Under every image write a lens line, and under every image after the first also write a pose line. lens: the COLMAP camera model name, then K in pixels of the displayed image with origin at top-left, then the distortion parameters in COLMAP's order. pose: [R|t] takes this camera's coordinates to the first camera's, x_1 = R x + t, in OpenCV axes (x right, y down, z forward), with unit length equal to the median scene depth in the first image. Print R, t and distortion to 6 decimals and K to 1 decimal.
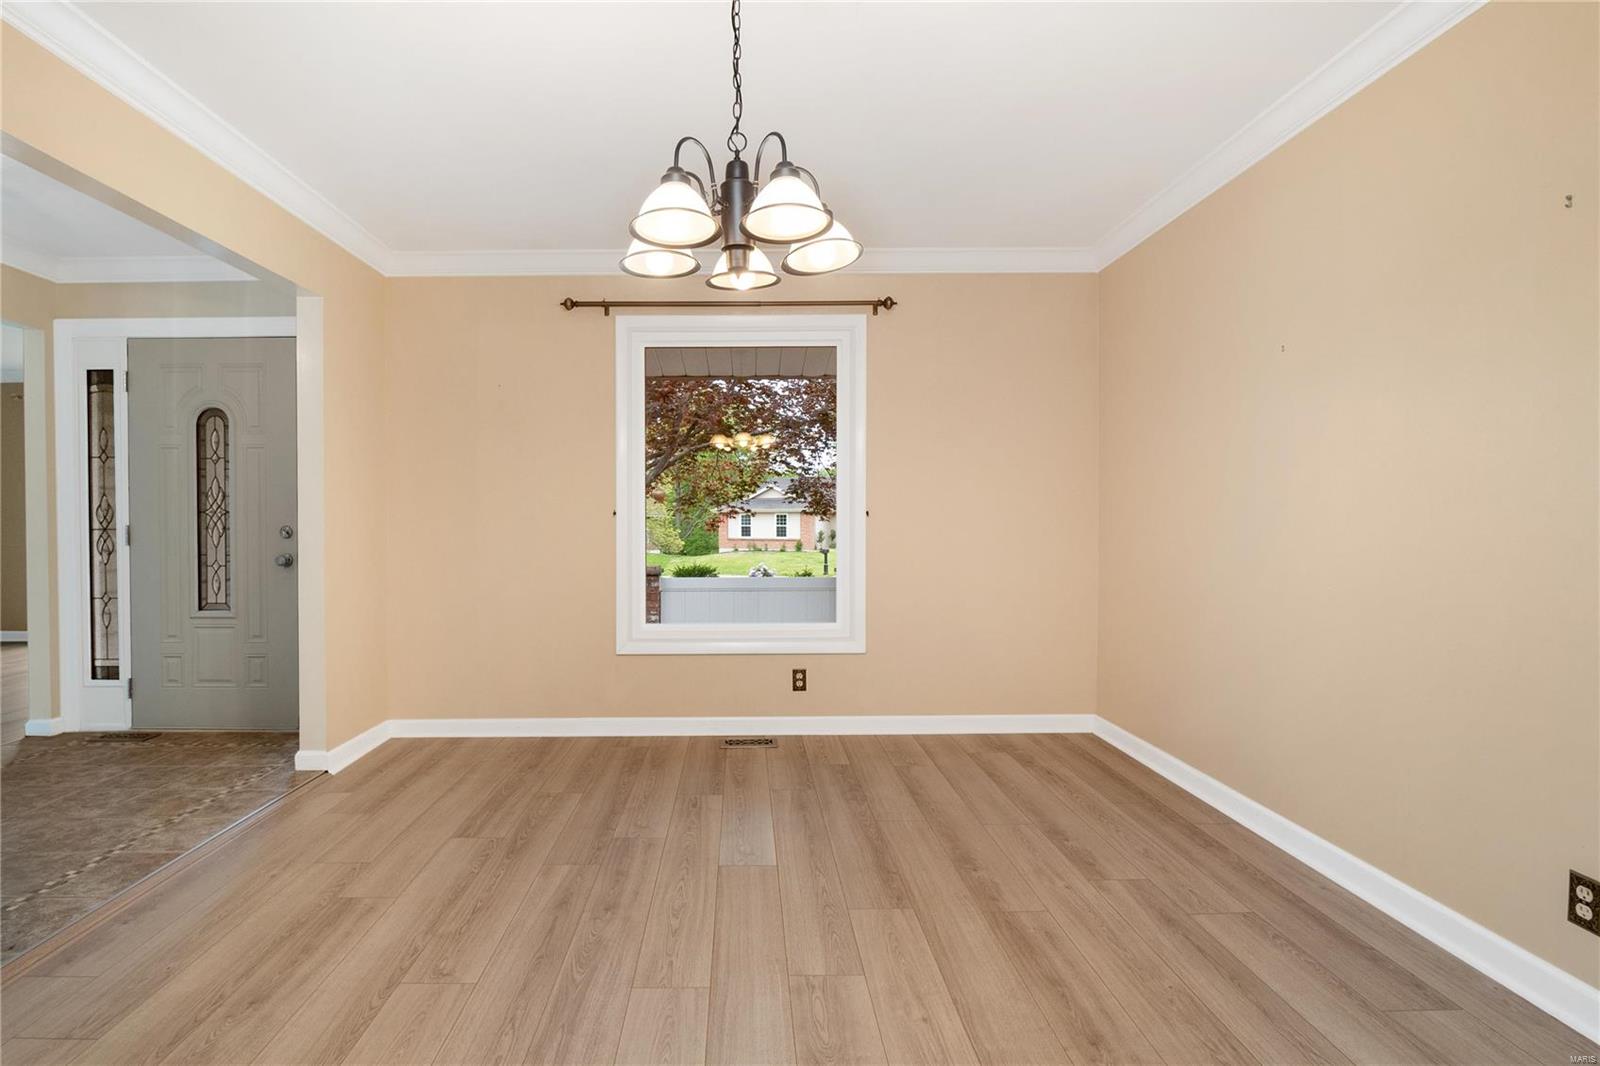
lens RADIAL K [[764.4, 0, 790.3], [0, 764.4, 519.9], [0, 0, 1]] dist [-0.000042, -0.000298]
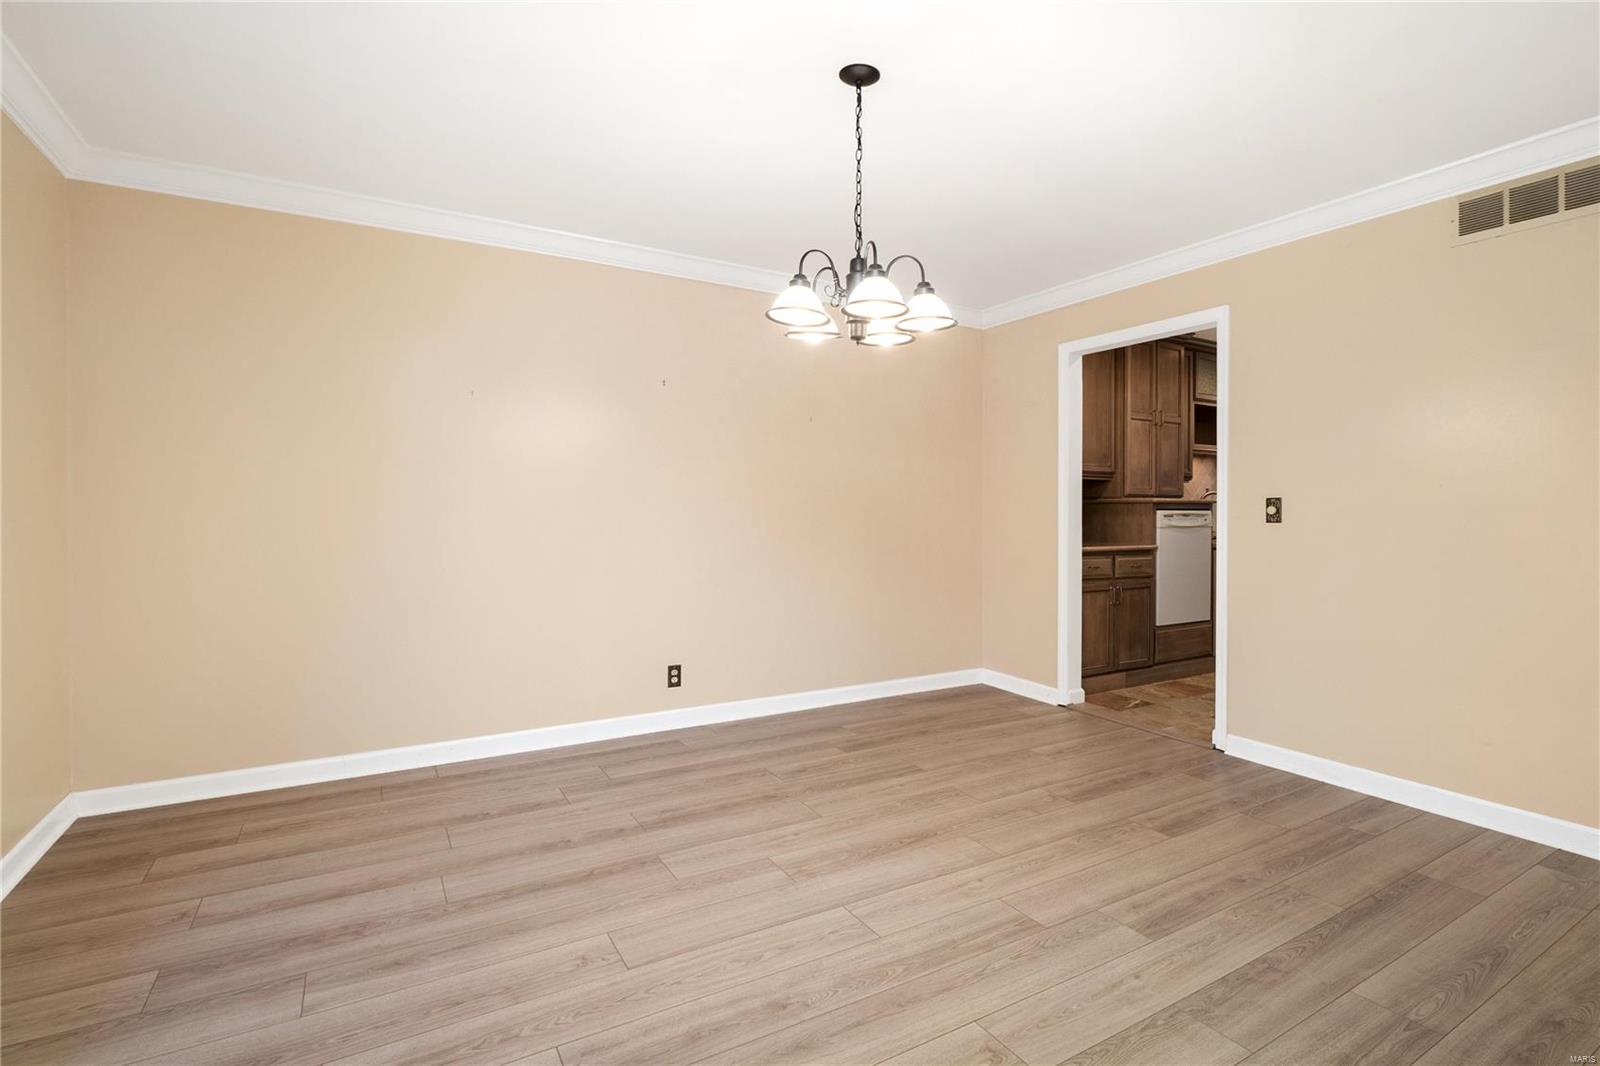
lens RADIAL K [[764.4, 0, 790.3], [0, 764.4, 519.9], [0, 0, 1]] dist [-0.000042, -0.000298]
pose [[-0.457391, -0.003774, 0.889258, -0.915728], [0.000265, 0.999990, 0.004380, 0.010301], [-0.889266, 0.002239, -0.457385, 1.324194]]
